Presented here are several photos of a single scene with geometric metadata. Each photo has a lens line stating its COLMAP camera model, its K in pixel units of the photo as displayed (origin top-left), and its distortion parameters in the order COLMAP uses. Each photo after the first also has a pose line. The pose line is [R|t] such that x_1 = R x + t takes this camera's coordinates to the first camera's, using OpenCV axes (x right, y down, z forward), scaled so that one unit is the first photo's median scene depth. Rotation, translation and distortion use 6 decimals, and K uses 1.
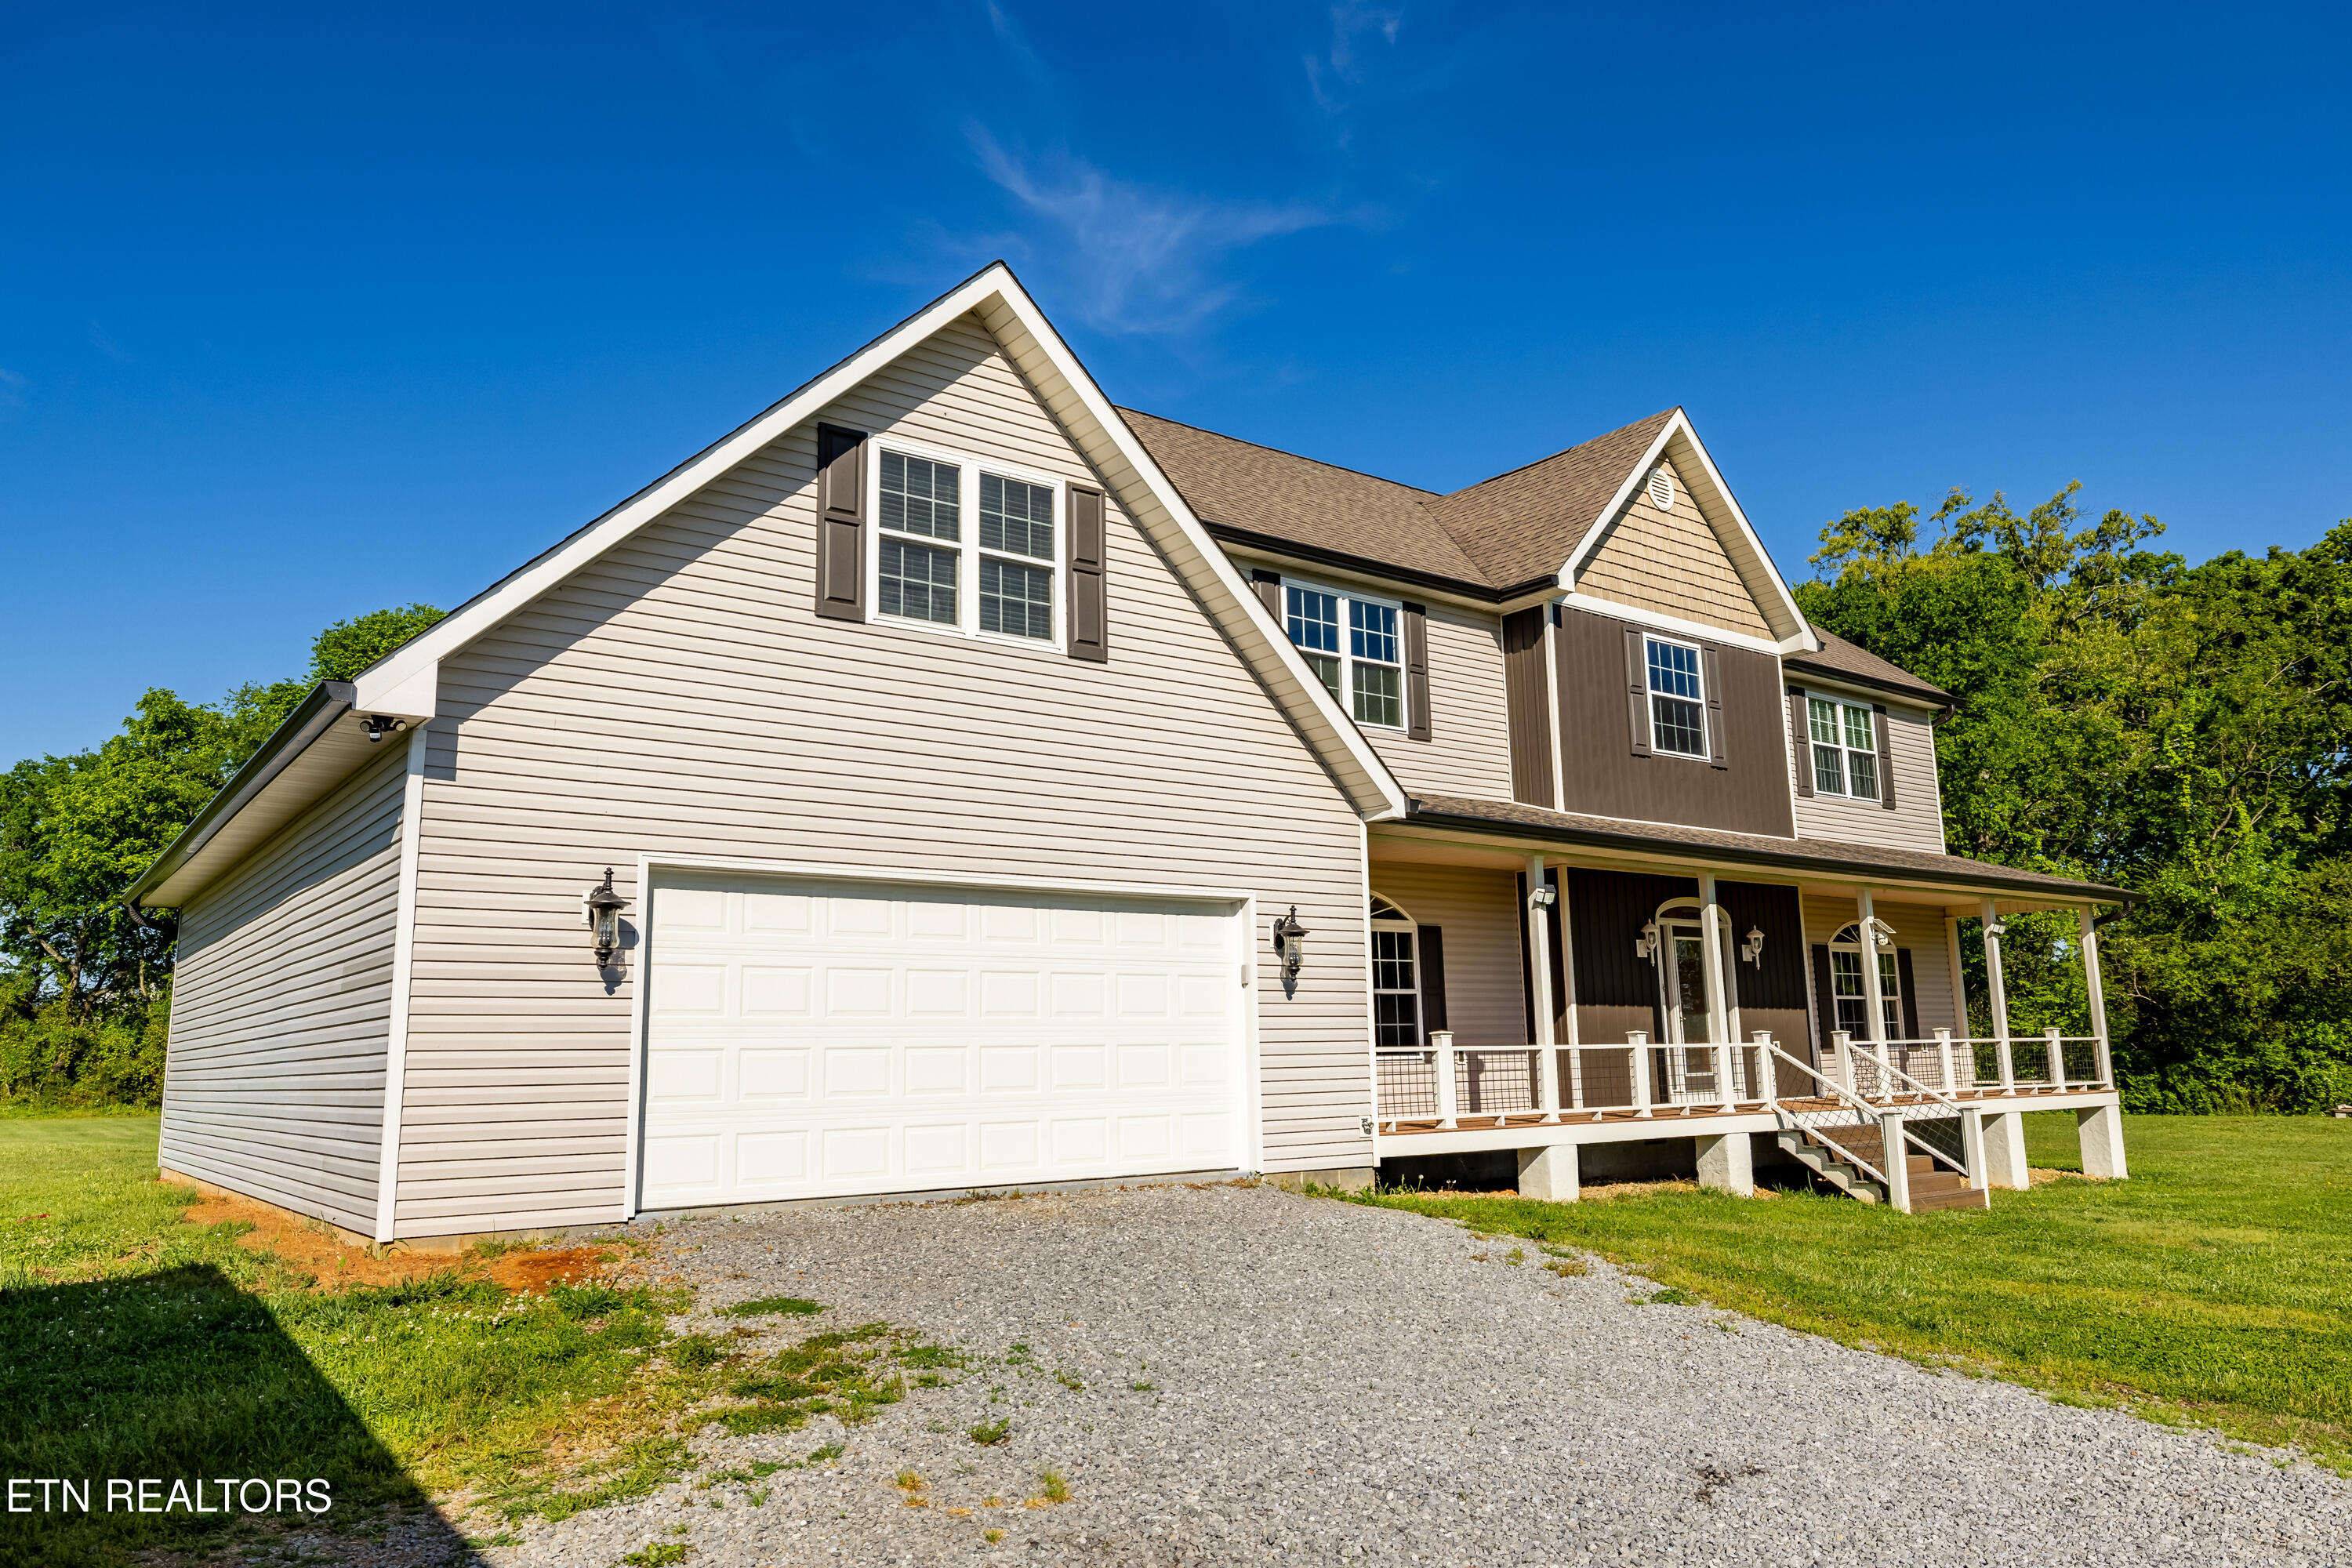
lens RADIAL K [[1642.7, 0, 1198.9], [0, 1642.7, 769.1], [0, 0, 1]] dist [0.003226, 0.003135]
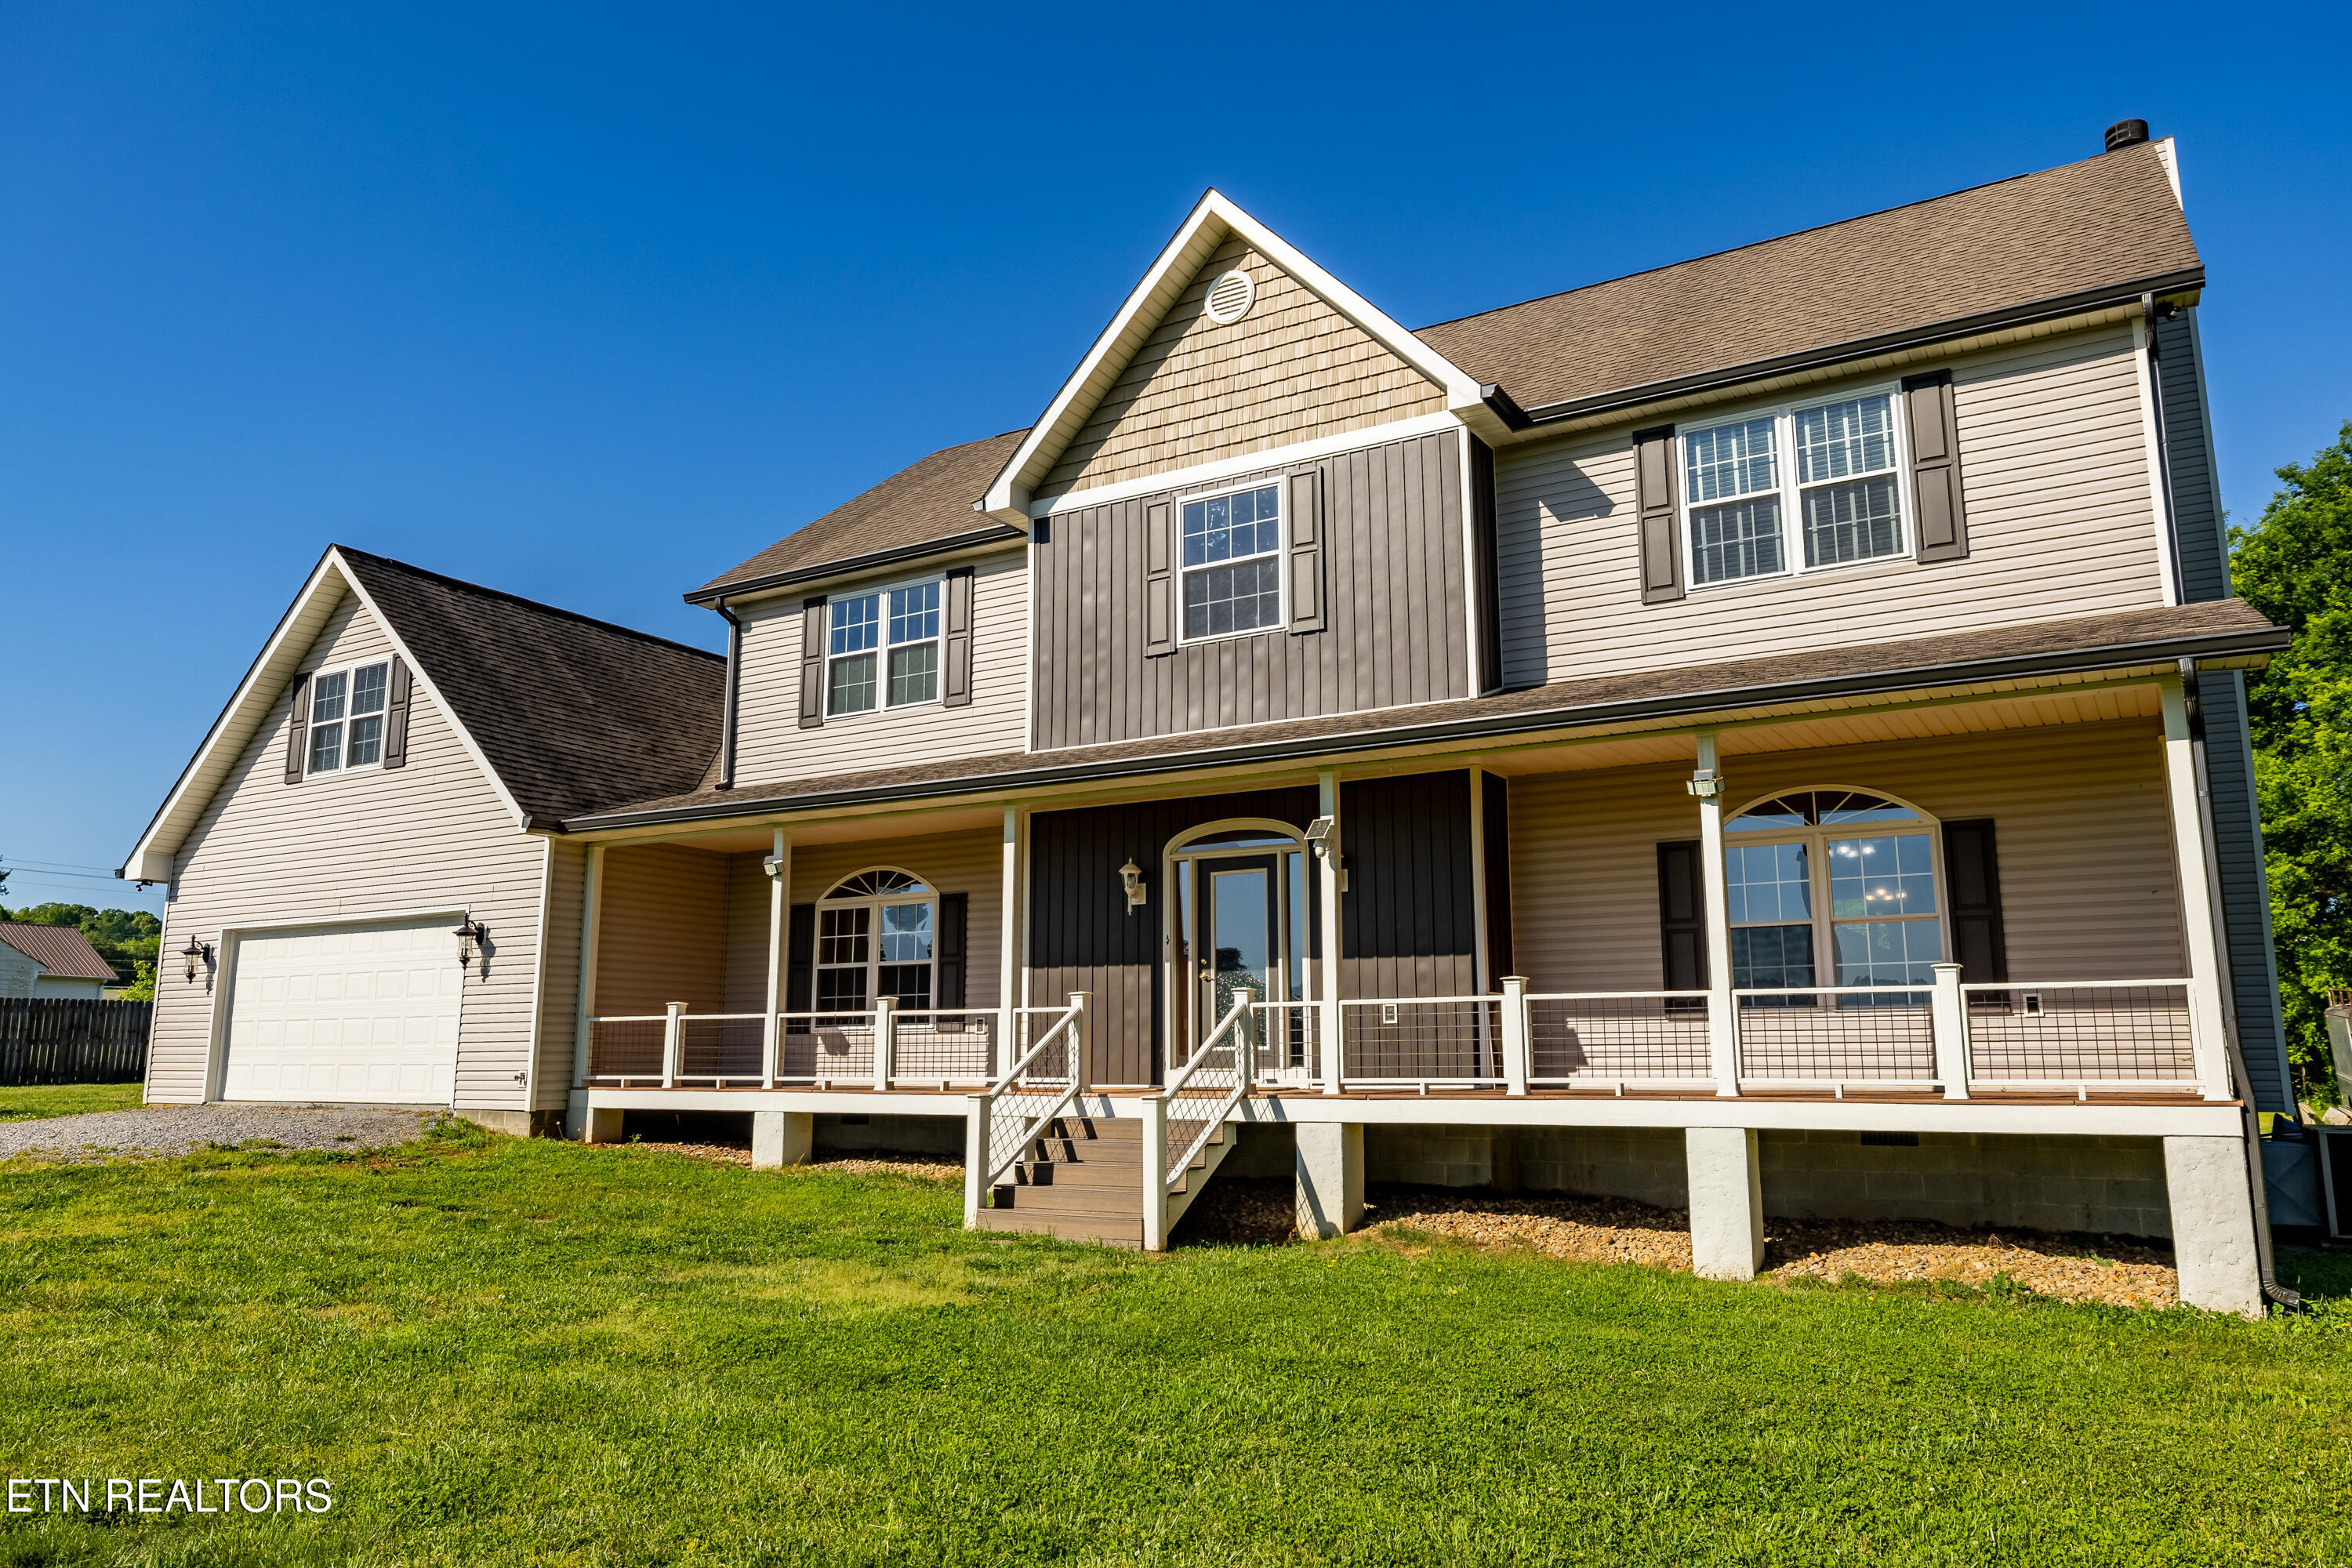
lens RADIAL K [[1536.2, 0, 1192.9], [0, 1536.2, 788.0], [0, 0, 1]] dist [0.000439, -0.000538]
pose [[0.367242, -0.129717, -0.921036, 1.025808], [0.166482, 0.983404, -0.072121, 0.120976], [0.915105, -0.126850, 0.382743, 0.759963]]
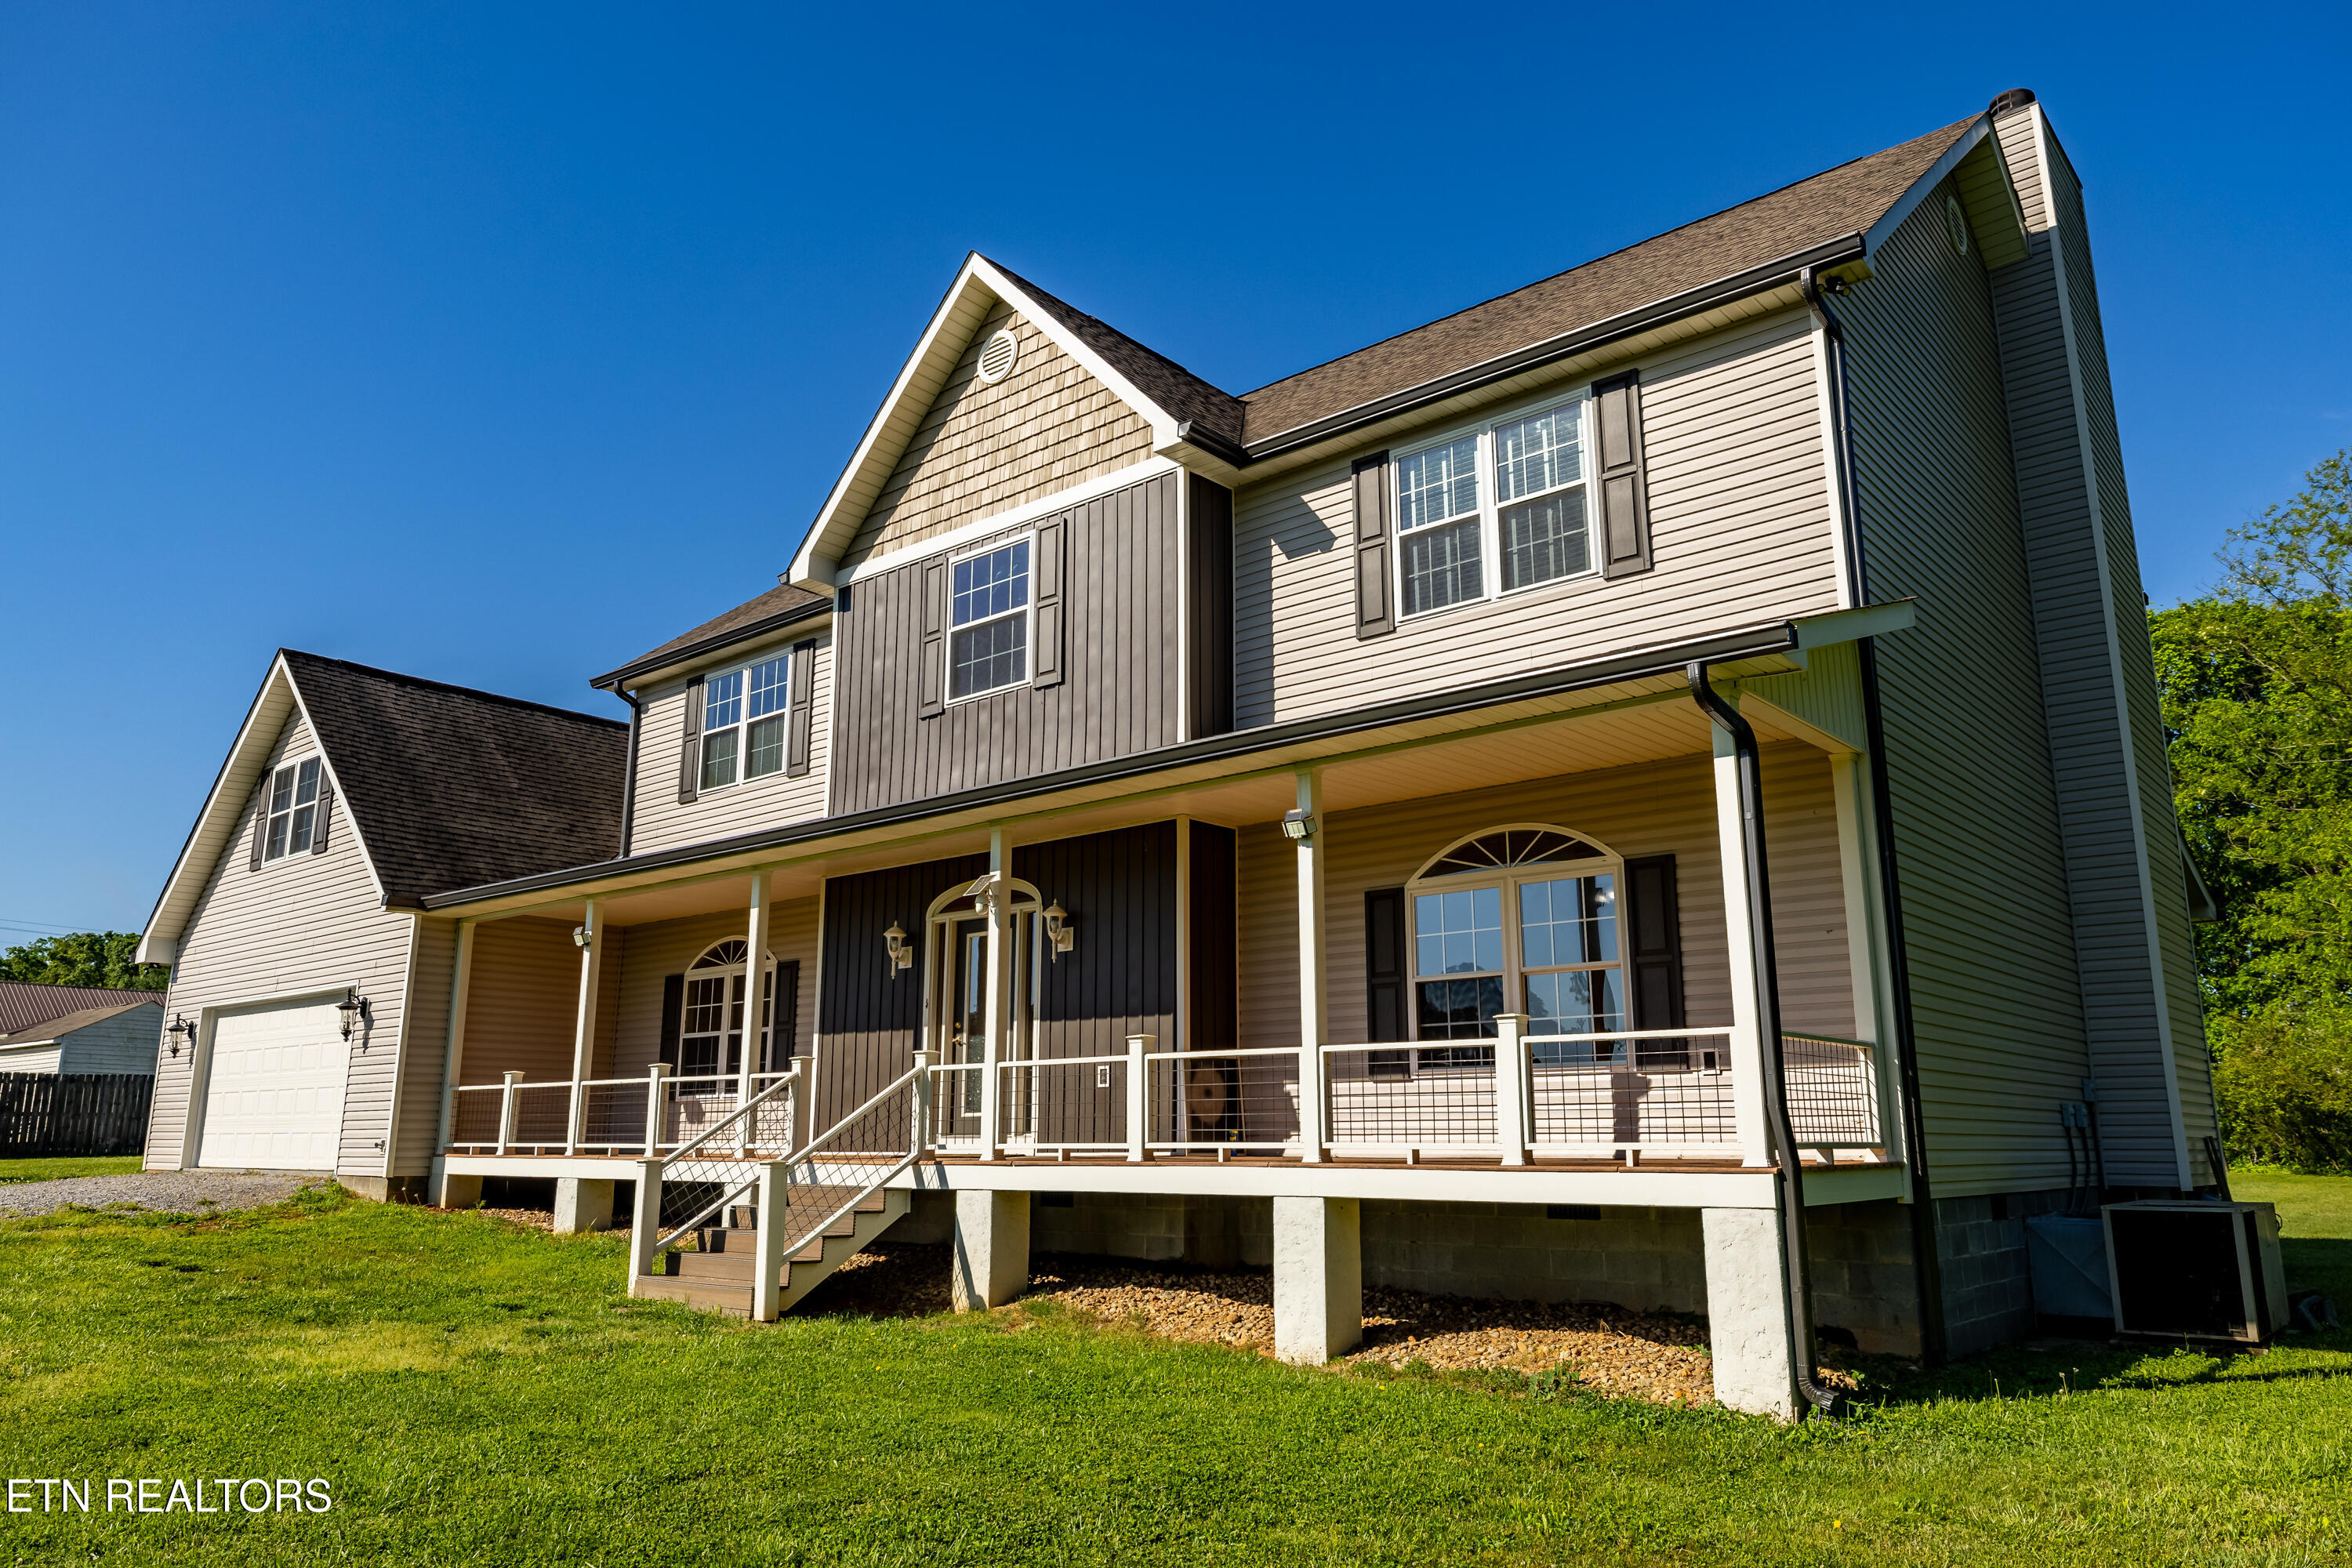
lens RADIAL K [[1536.2, 0, 1194.3], [0, 1536.2, 787.5], [0, 0, 1]] dist [0.000439, -0.000538]
pose [[0.210969, -0.184047, -0.960010, 1.078700], [0.179996, 0.972635, -0.146912, 0.170209], [0.960778, -0.141804, 0.238323, 0.997147]]
